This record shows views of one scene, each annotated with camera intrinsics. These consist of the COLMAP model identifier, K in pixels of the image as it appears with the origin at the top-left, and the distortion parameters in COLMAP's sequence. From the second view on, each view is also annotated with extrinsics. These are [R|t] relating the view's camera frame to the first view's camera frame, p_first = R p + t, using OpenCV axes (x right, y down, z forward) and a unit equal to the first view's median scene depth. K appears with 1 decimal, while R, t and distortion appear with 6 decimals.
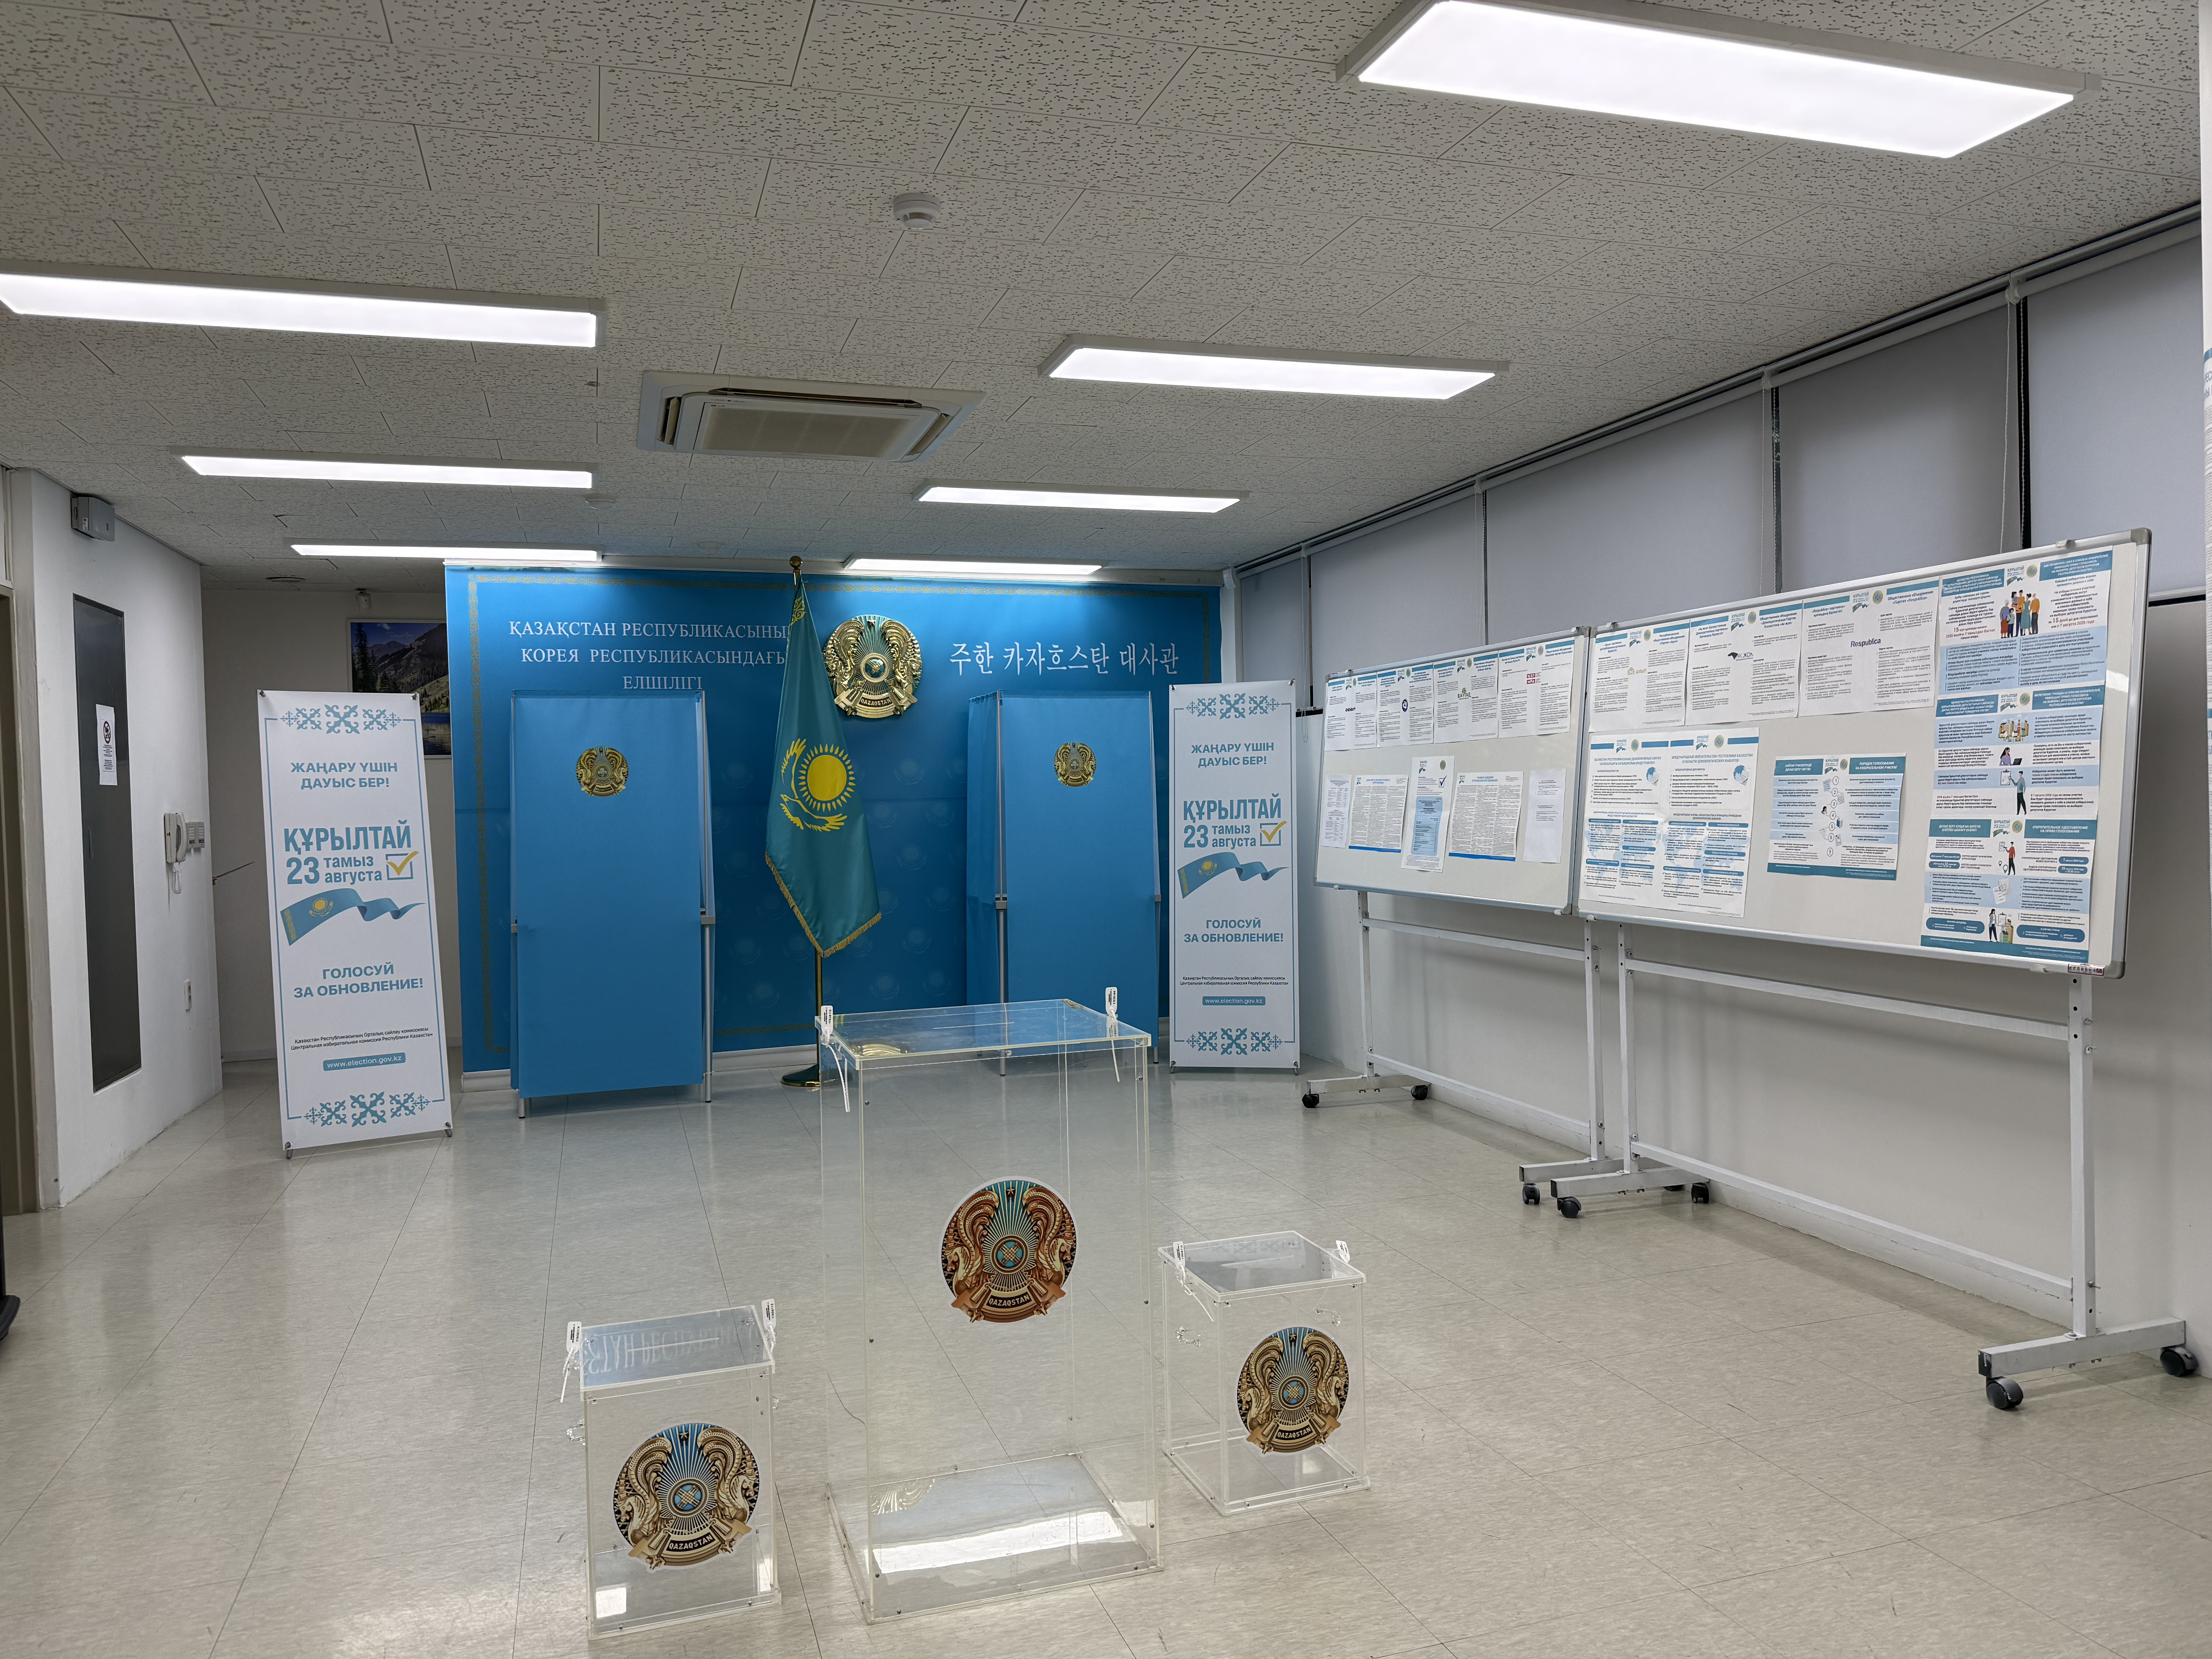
lens RADIAL K [[1568.8, 0, 1101.8], [0, 1568.8, 840.1], [0, 0, 1]] dist [0.210439, -0.234154]
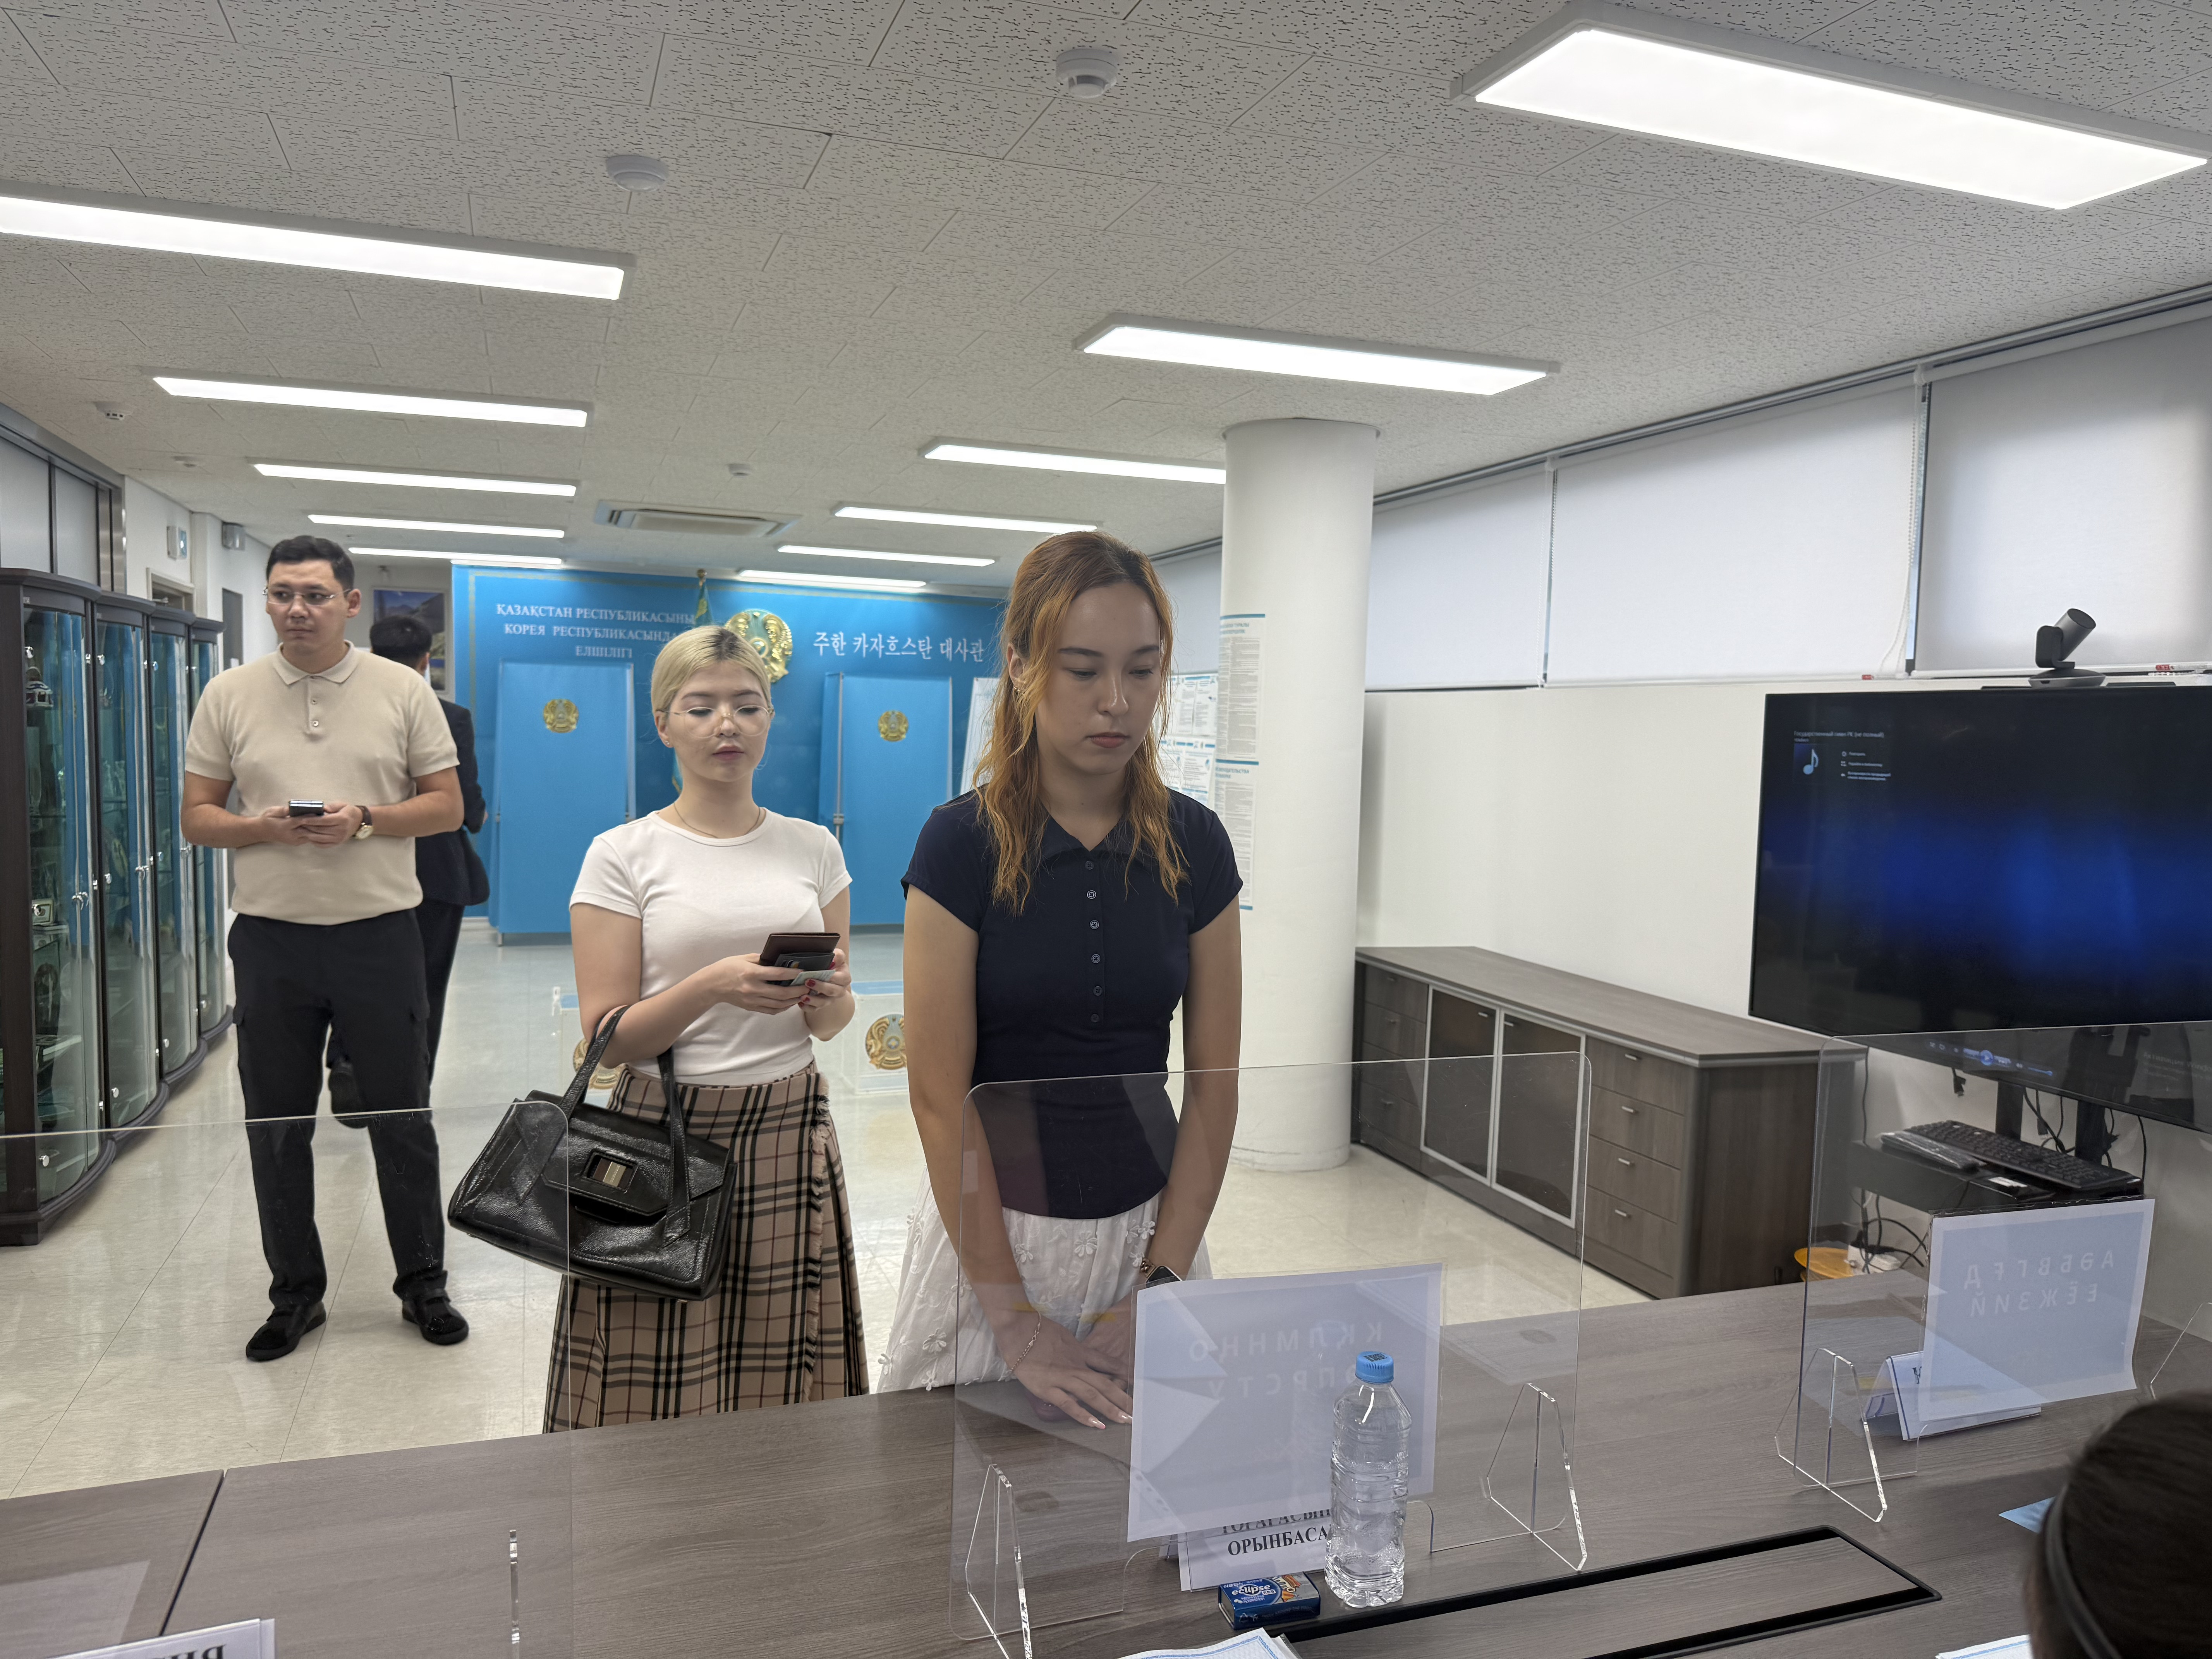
lens RADIAL K [[1568.8, 0, 1101.8], [0, 1568.8, 840.1], [0, 0, 1]] dist [0.210439, -0.234154]
pose [[0.998063, 0.049276, 0.037984, 0.163603], [-0.050834, 0.997857, 0.041191, -0.016813], [-0.035872, -0.043042, 0.998429, -0.602009]]
